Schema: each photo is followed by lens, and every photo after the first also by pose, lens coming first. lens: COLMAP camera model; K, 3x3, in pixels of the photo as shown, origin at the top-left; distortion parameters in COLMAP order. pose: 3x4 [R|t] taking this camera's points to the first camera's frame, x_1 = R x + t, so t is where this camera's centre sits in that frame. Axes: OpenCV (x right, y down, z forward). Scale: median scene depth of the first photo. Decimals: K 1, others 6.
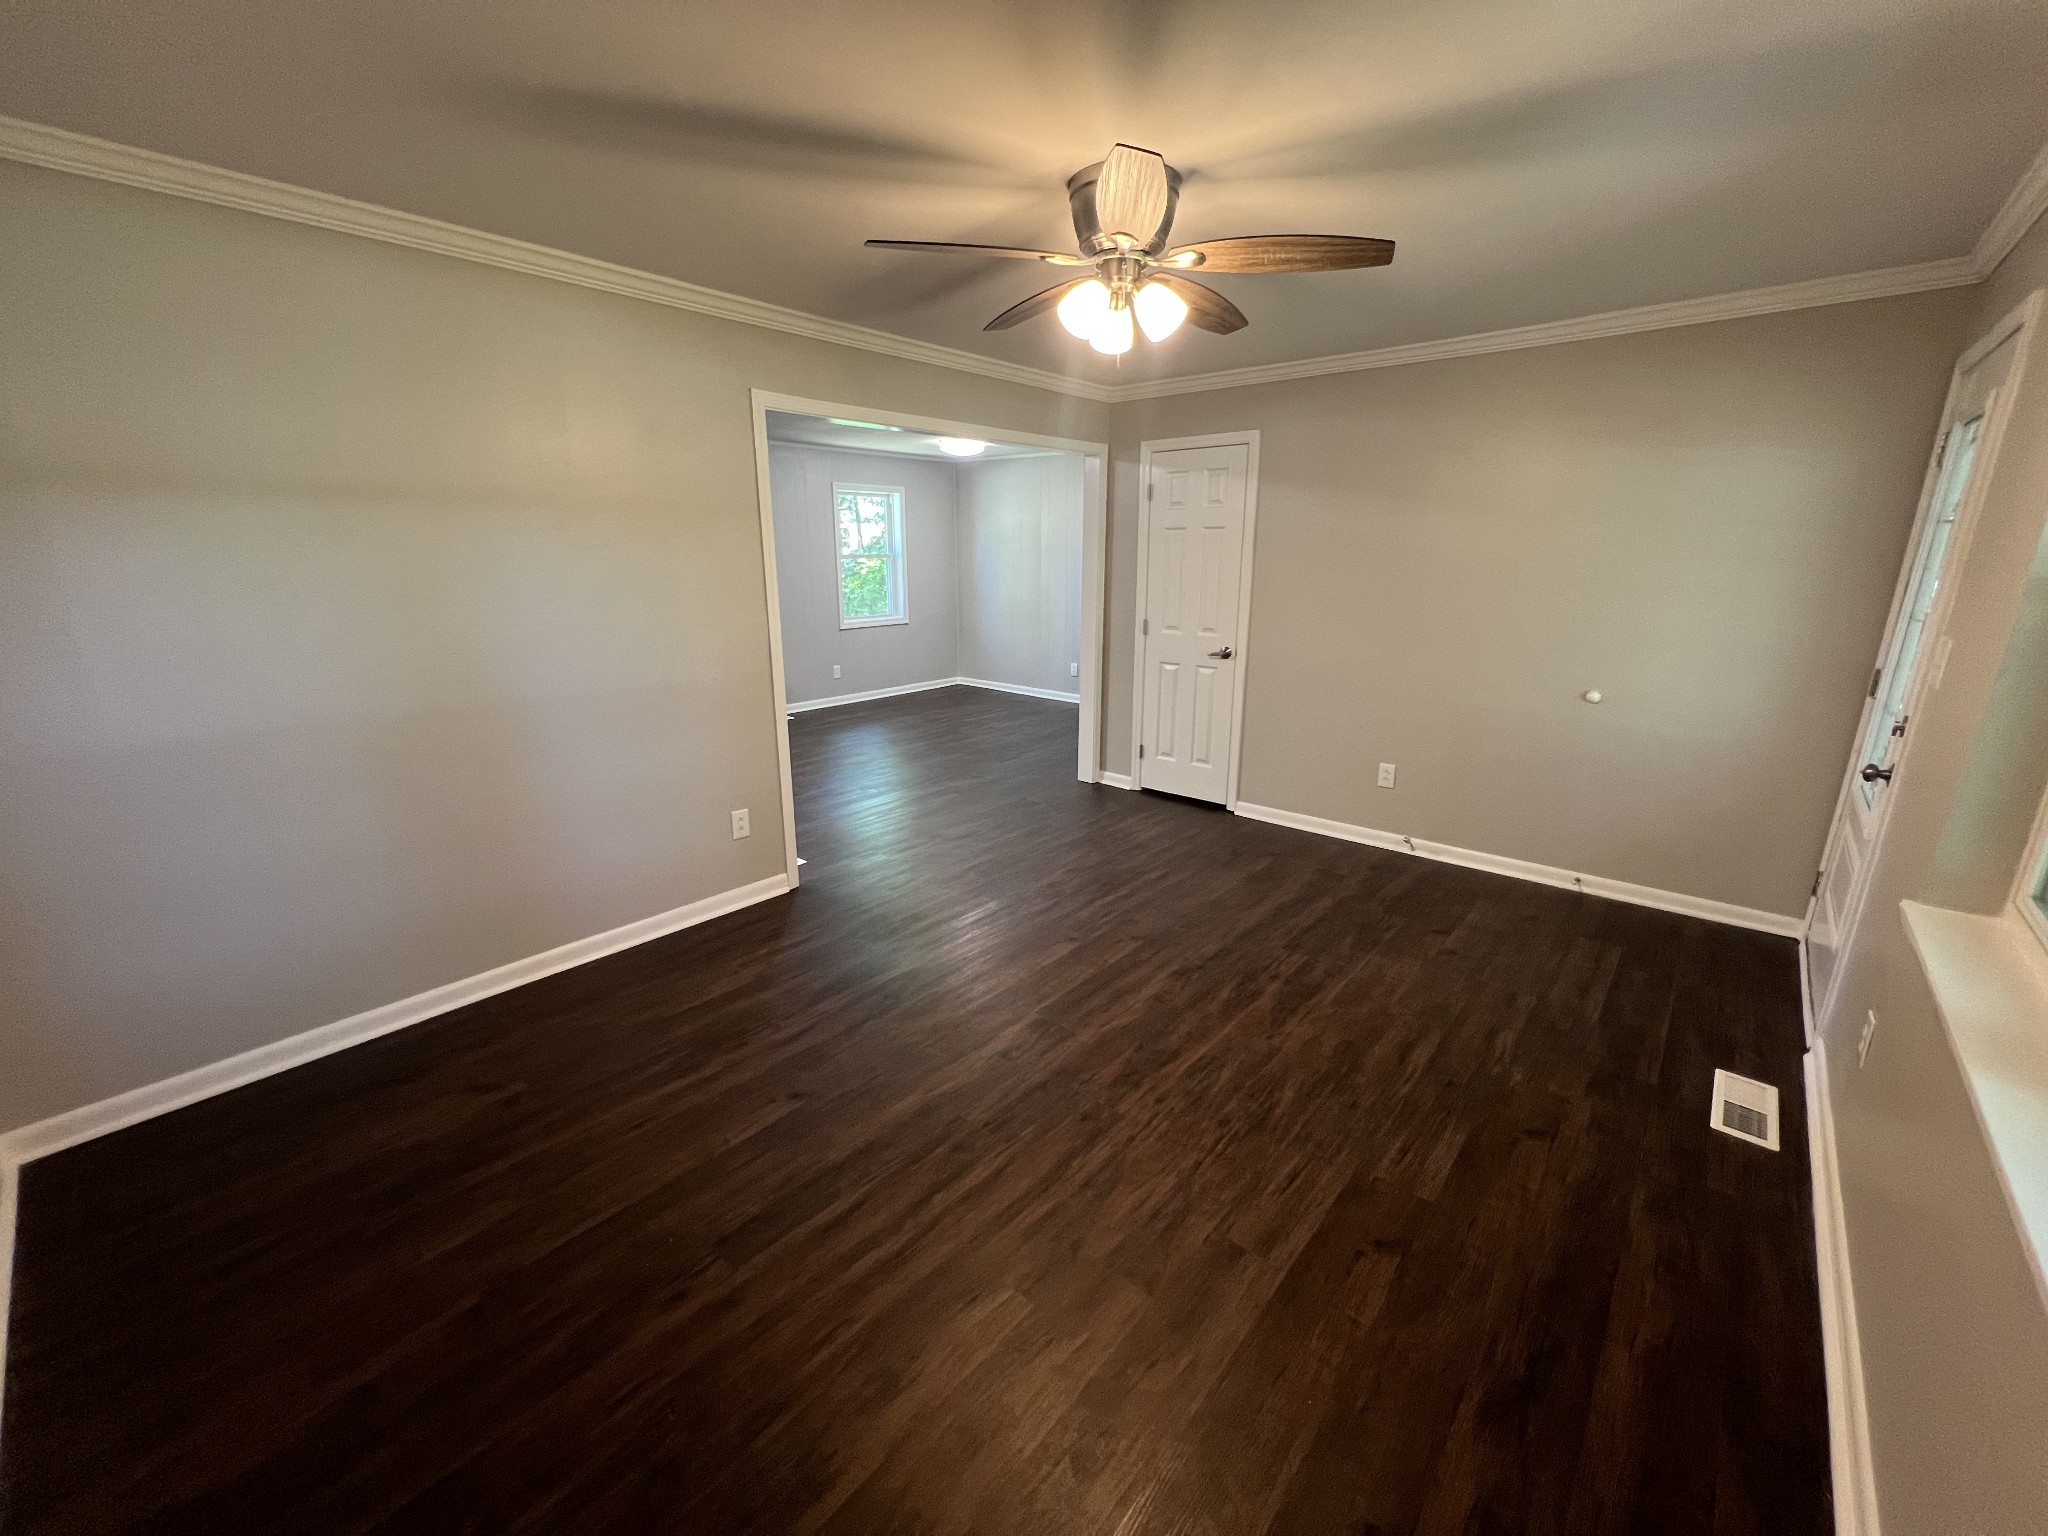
lens RADIAL K [[818.5, 0, 1019.8], [0, 818.5, 766.4], [0, 0, 1]] dist [-0.002995, 0.000770]
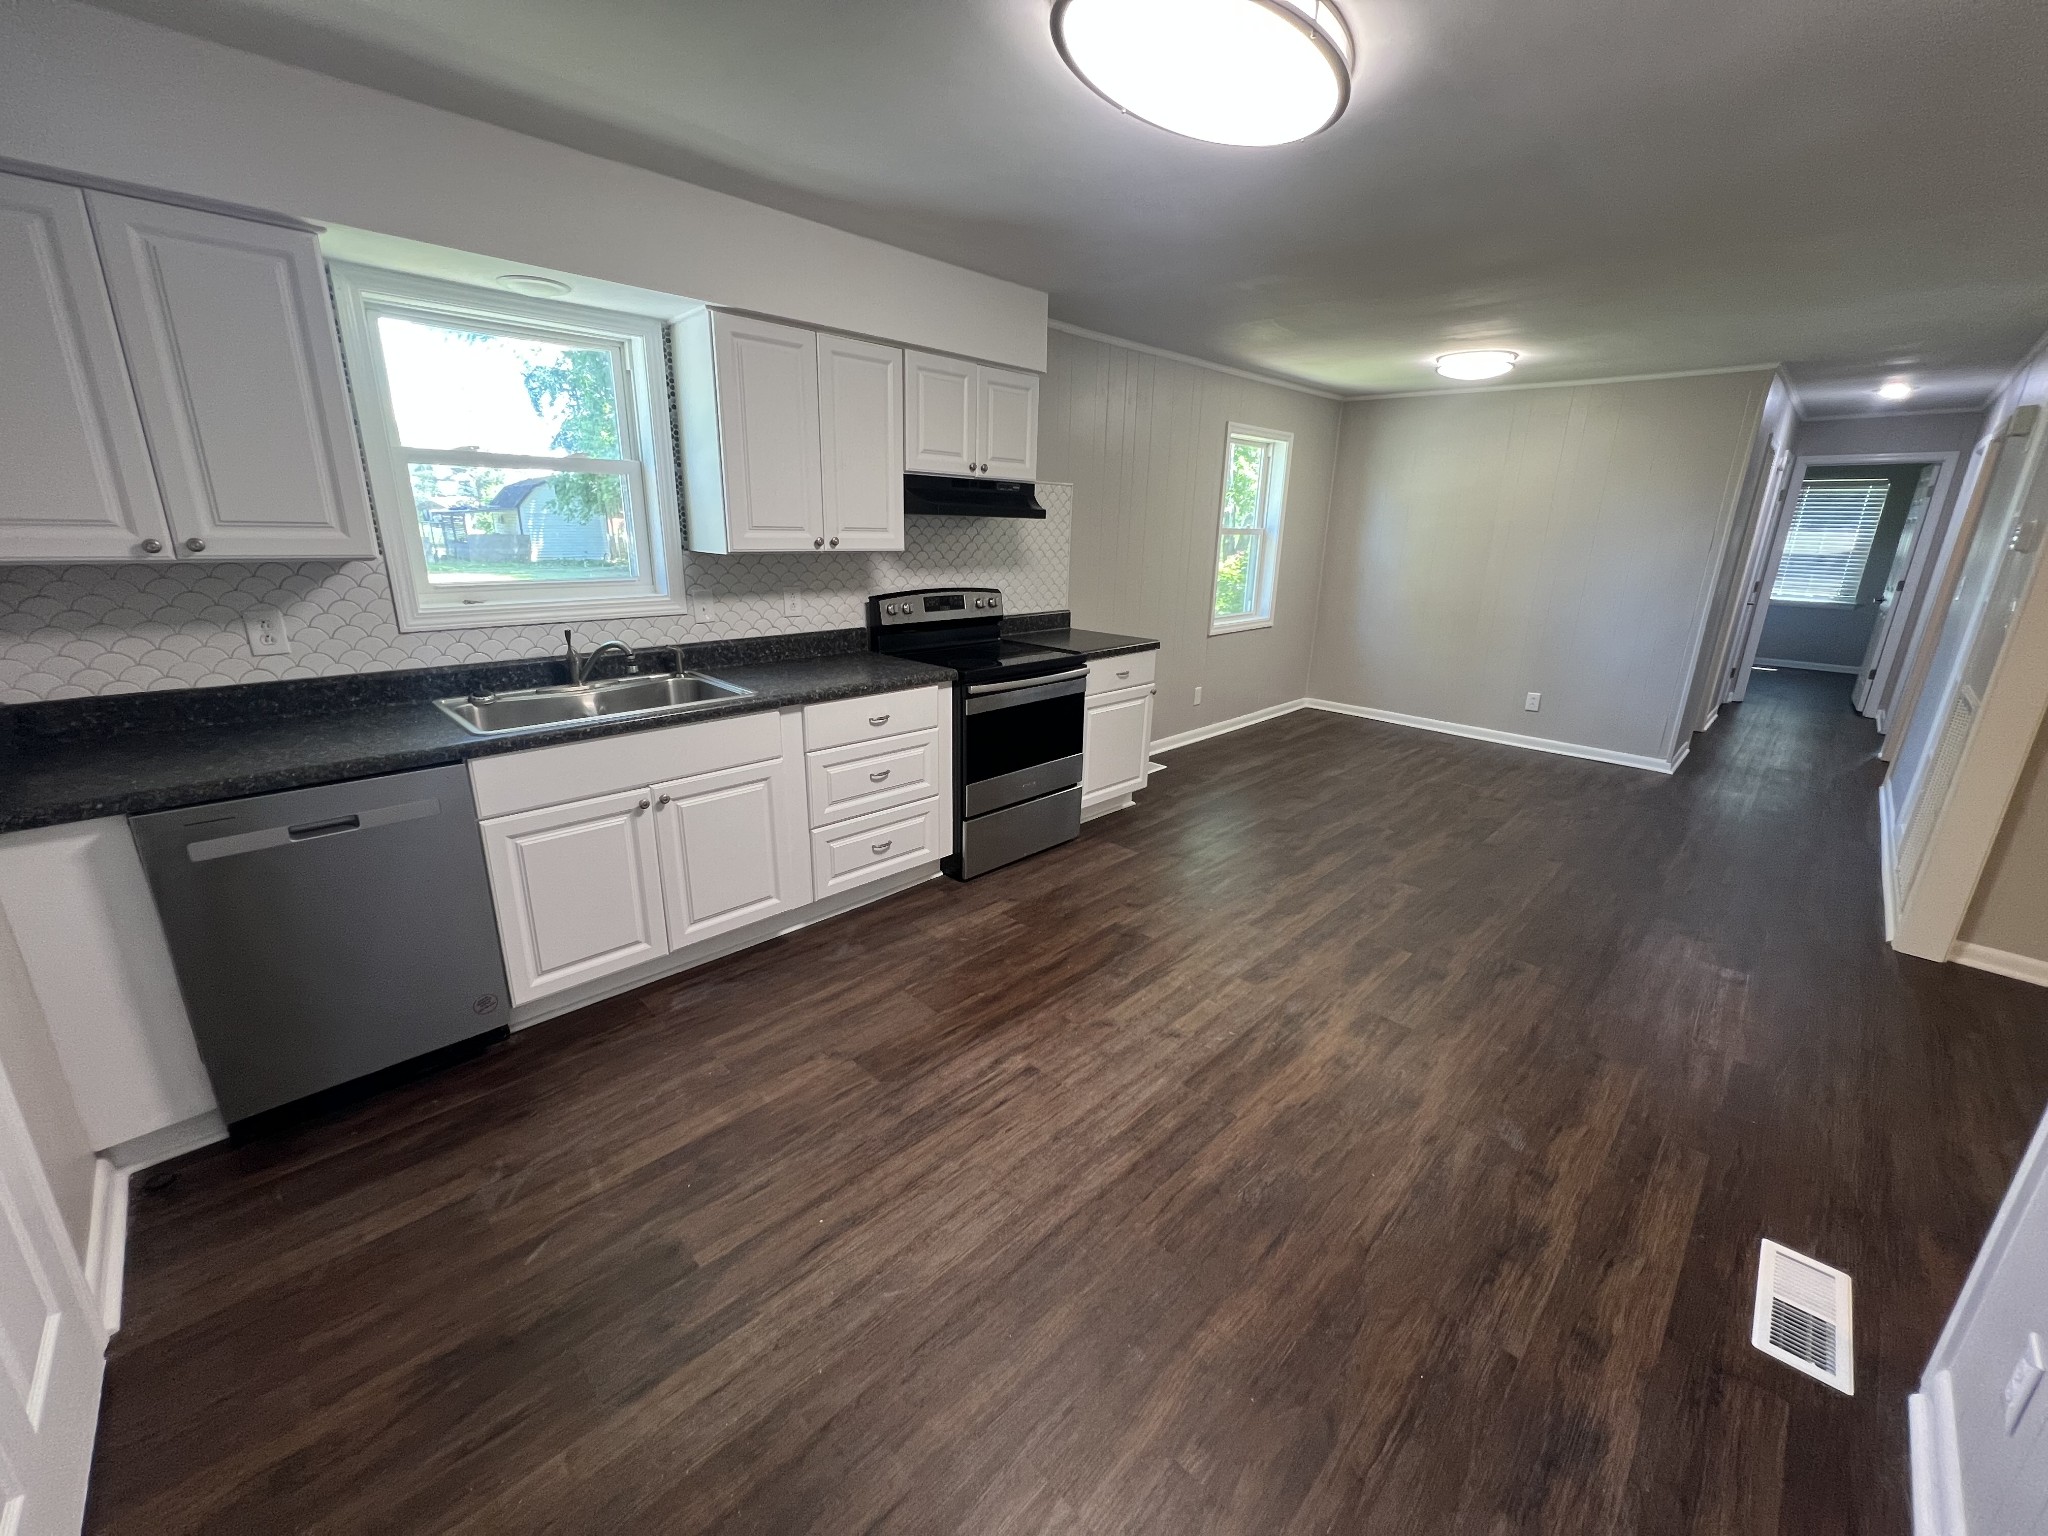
lens RADIAL K [[818.5, 0, 1021.2], [0, 818.5, 766.2], [0, 0, 1]] dist [-0.002995, 0.000770]
pose [[0.997969, 0.035344, -0.052989, -1.111792], [-0.033723, 0.998945, 0.031172, -0.237466], [0.054035, -0.029322, 0.998108, 0.942505]]
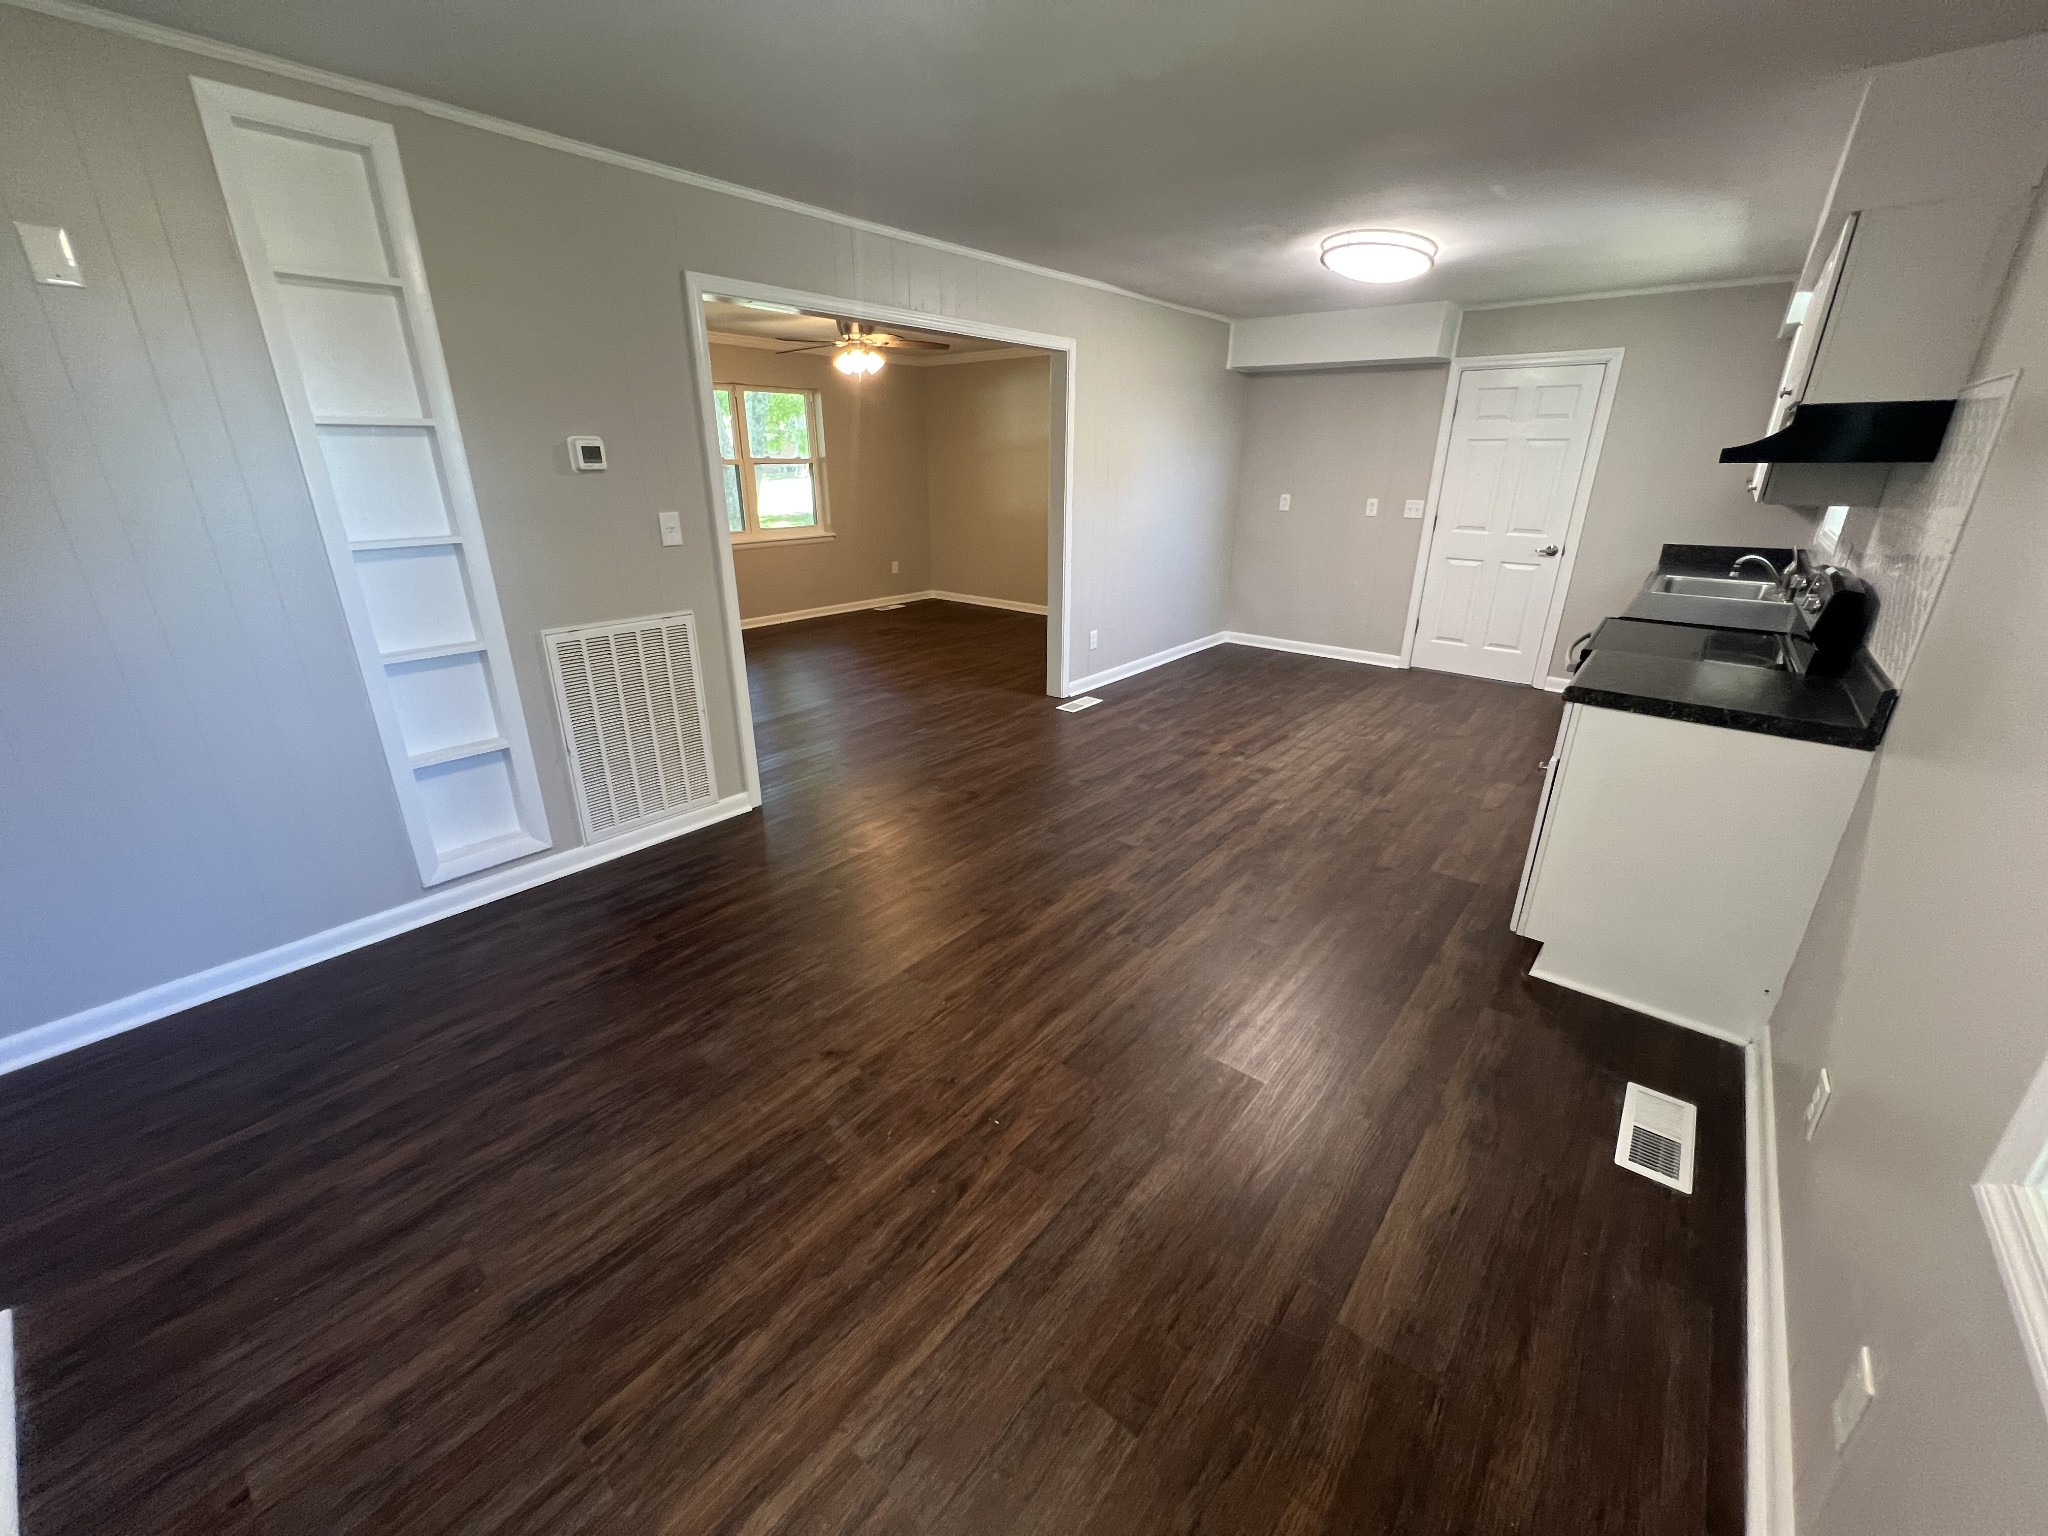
lens RADIAL K [[818.5, 0, 1017.6], [0, 818.5, 767.0], [0, 0, 1]] dist [-0.002995, 0.000770]
pose [[-0.999593, 0.005891, -0.027926, -0.273177], [-0.011593, 0.810303, 0.585896, -0.916548], [0.026080, 0.585982, -0.809905, 3.452887]]
